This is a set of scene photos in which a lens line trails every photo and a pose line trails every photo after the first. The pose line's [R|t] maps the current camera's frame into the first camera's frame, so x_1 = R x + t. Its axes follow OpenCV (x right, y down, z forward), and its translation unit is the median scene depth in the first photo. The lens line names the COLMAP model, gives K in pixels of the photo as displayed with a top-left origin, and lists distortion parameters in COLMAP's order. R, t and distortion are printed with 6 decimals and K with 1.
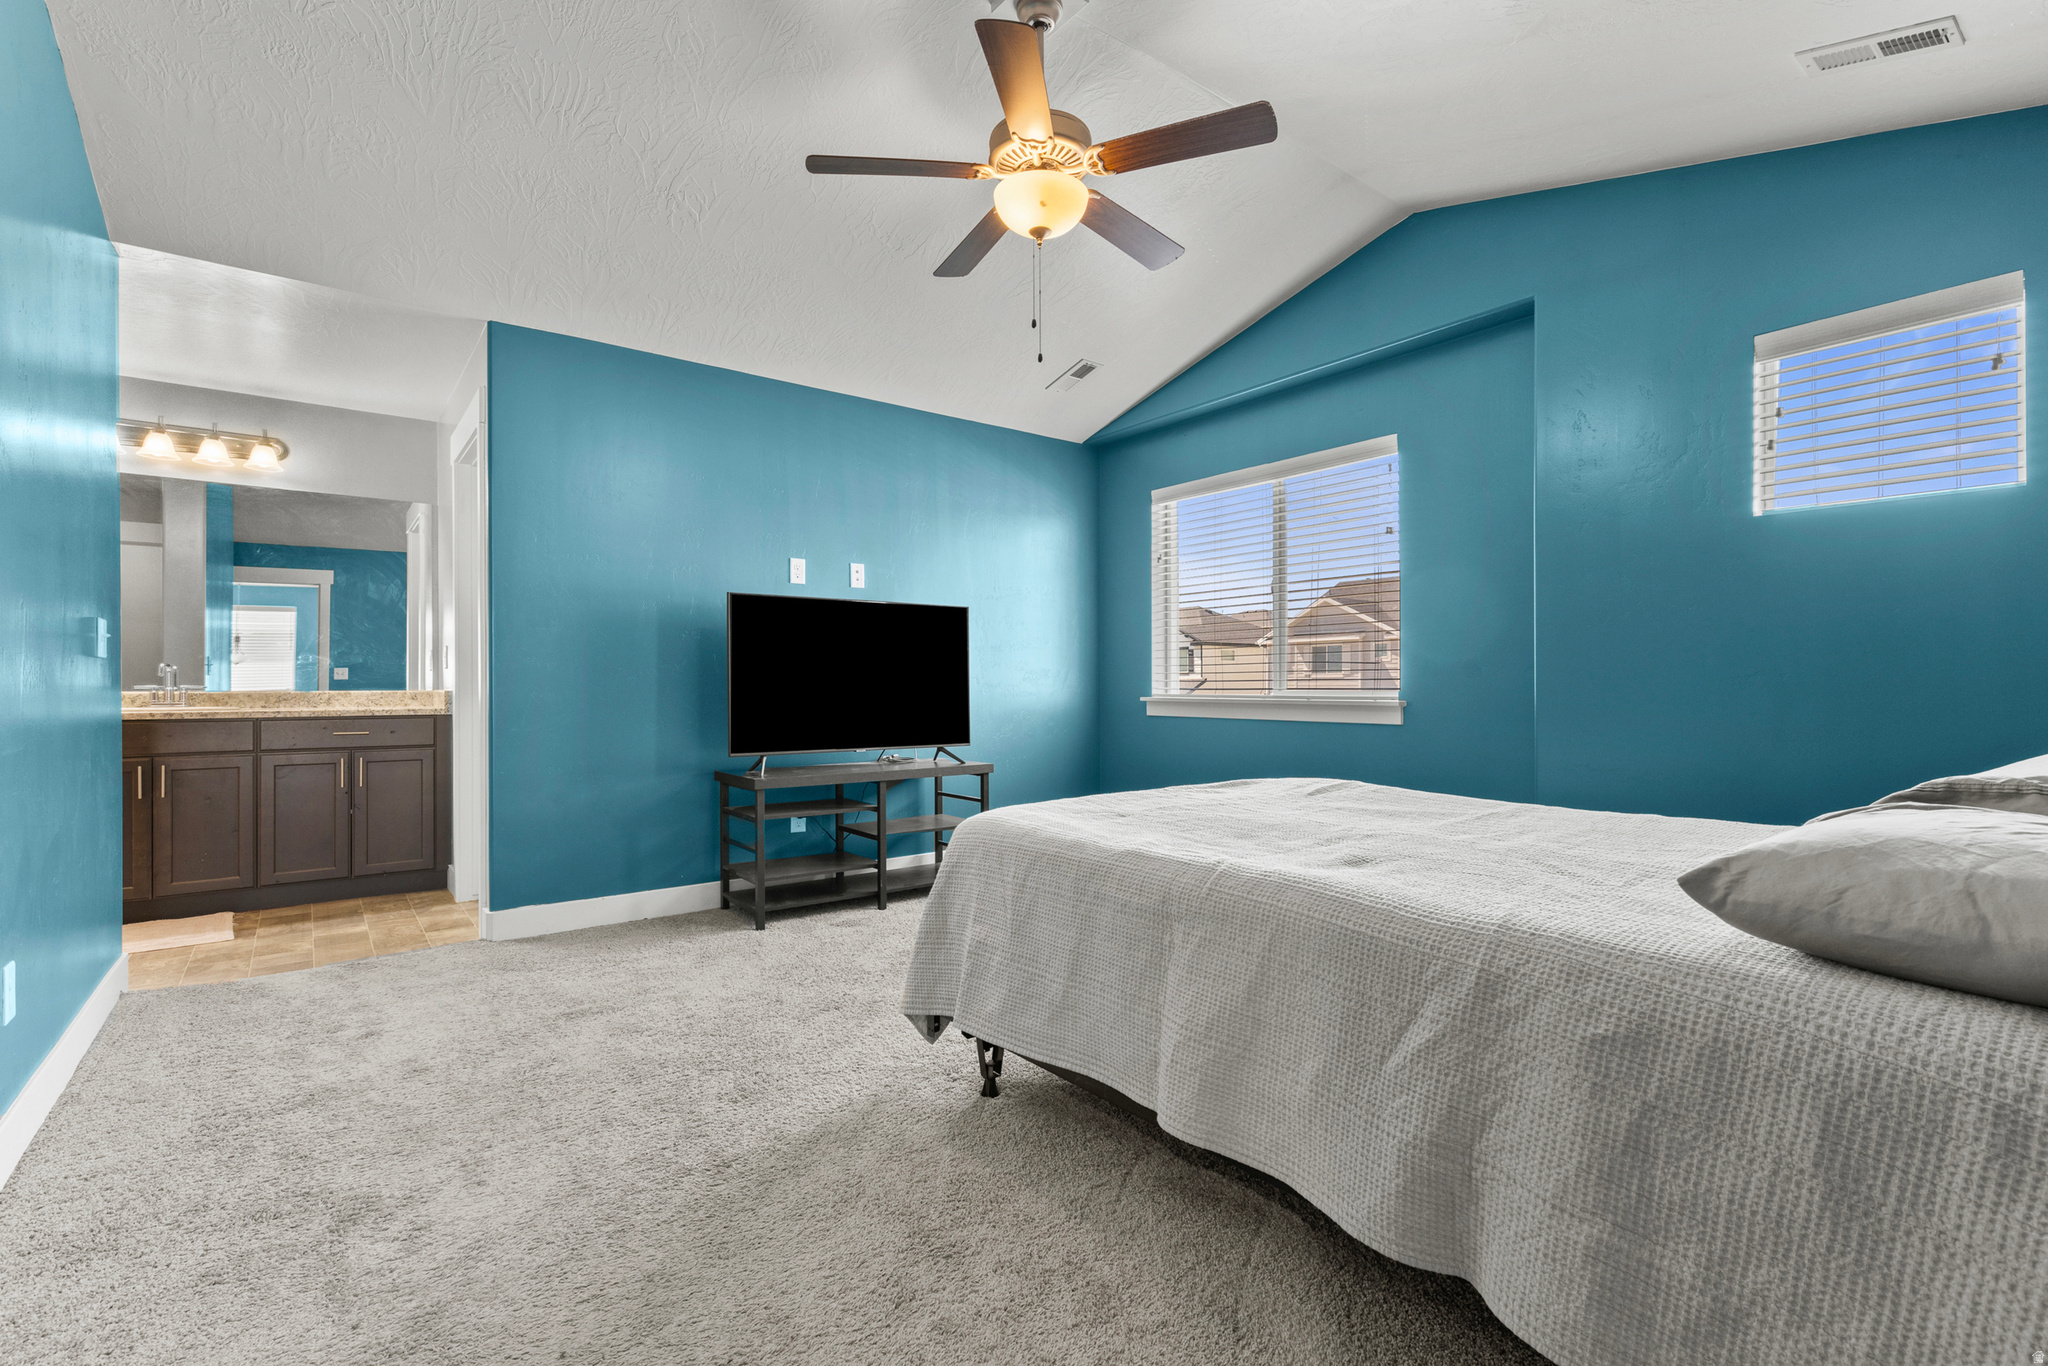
lens RADIAL K [[914.7, 0, 1006.7], [0, 914.7, 685.0], [0, 0, 1]] dist [0.005224, -0.000266]
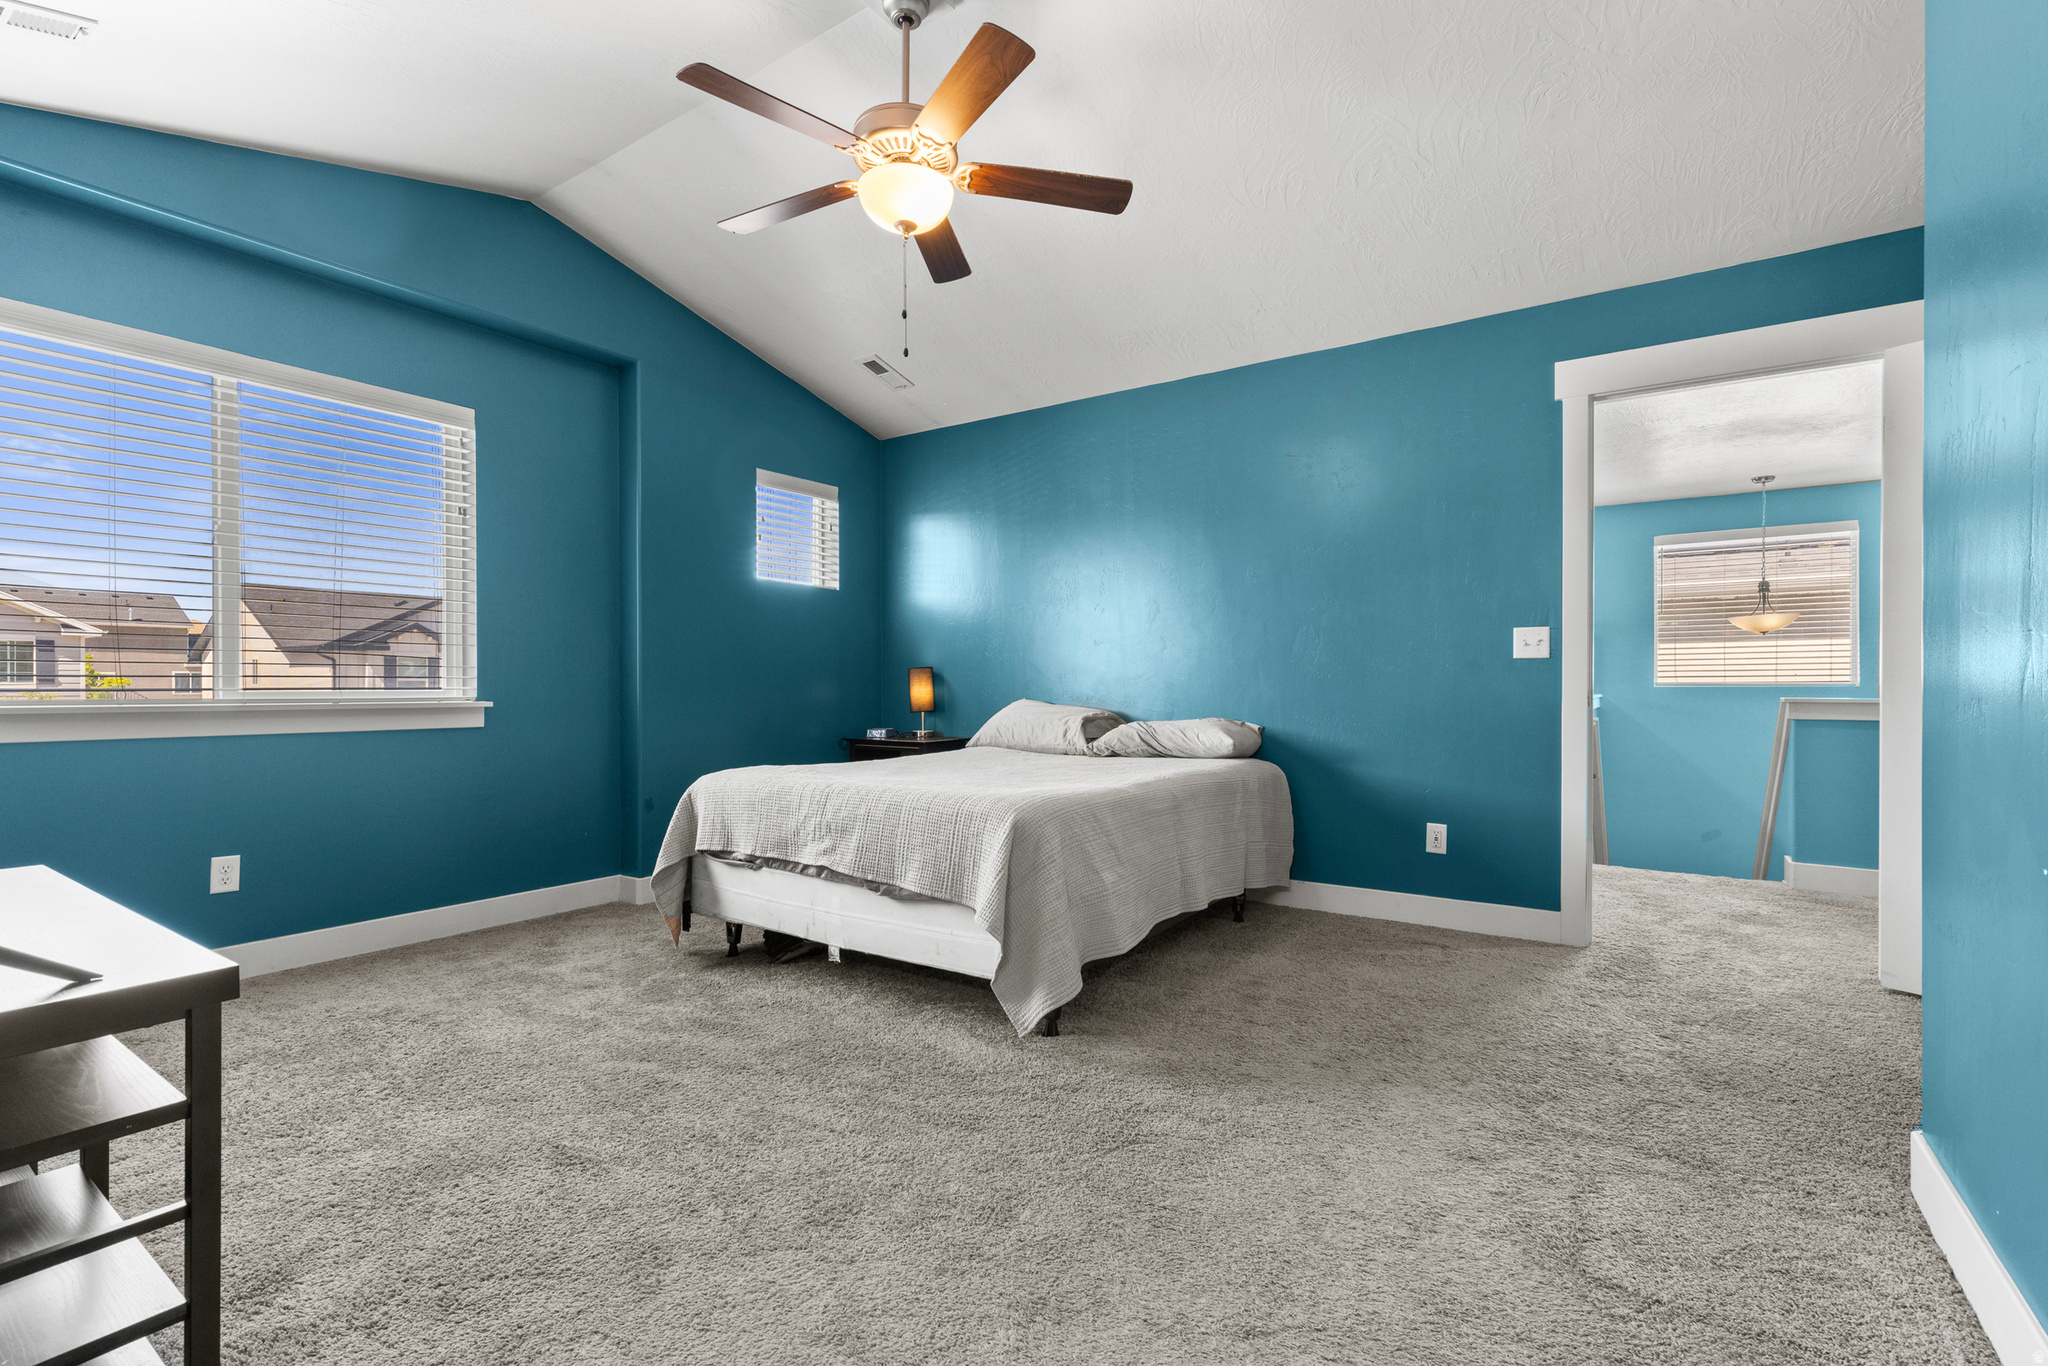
lens RADIAL K [[914.7, 0, 1006.7], [0, 914.7, 685.0], [0, 0, 1]] dist [0.005224, -0.000266]
pose [[-0.304858, -0.000286, 0.952398, -0.652544], [-0.005028, 0.999987, -0.001310, -0.000809], [-0.952385, -0.005188, -0.304855, 0.824185]]
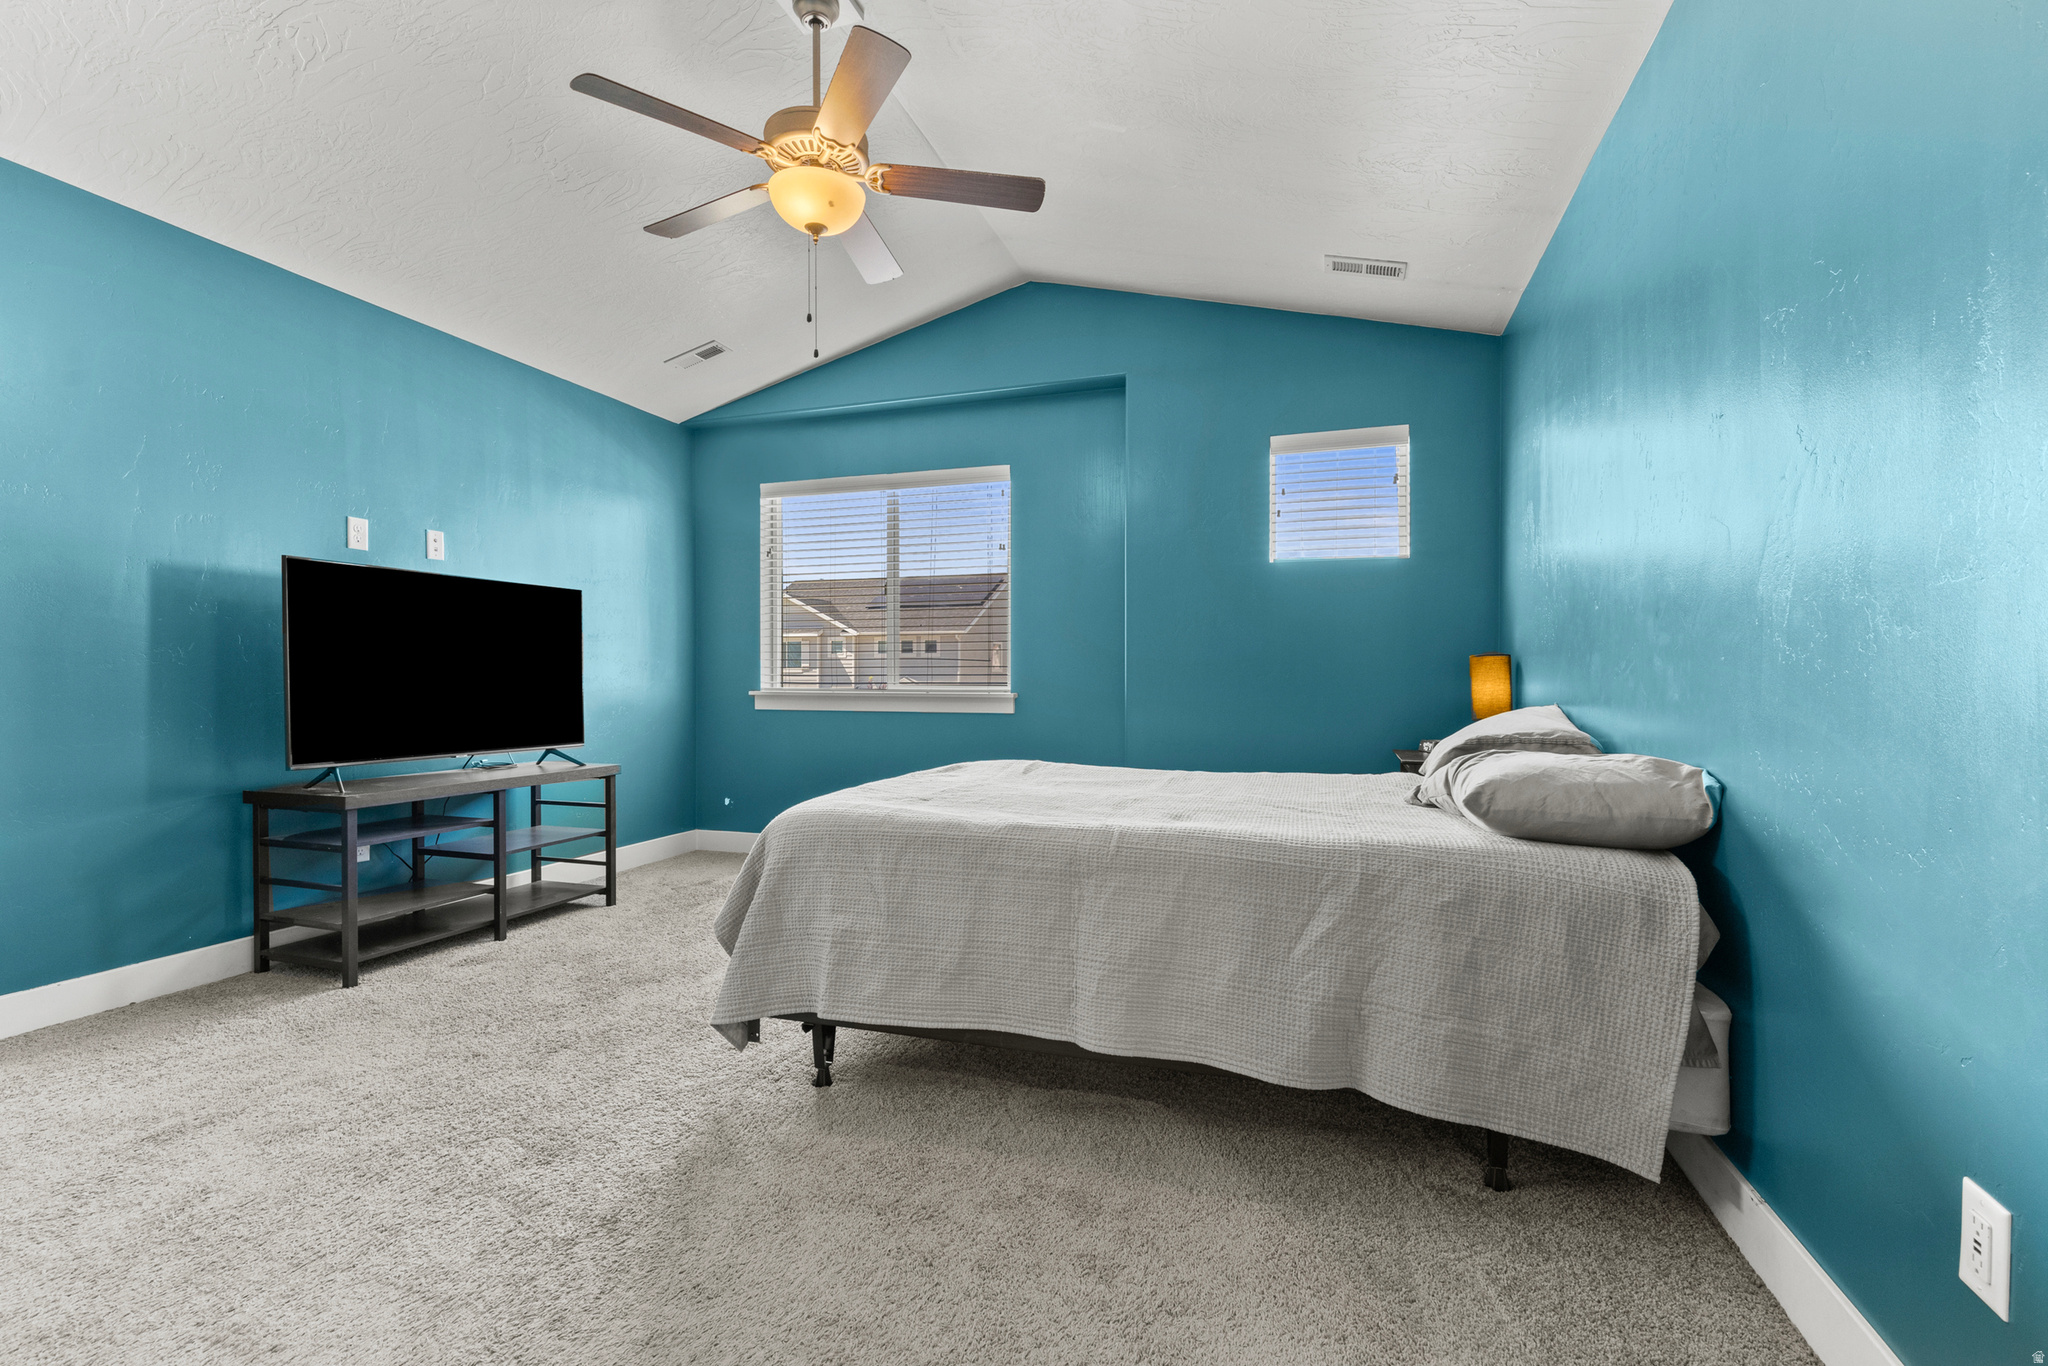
lens RADIAL K [[914.7, 0, 1006.7], [0, 914.7, 685.0], [0, 0, 1]] dist [0.005224, -0.000266]
pose [[0.833932, 0.000703, 0.551867, -0.237365], [-0.003957, 0.999981, 0.004707, 0.001163], [-0.551853, -0.006109, 0.833919, 0.028905]]
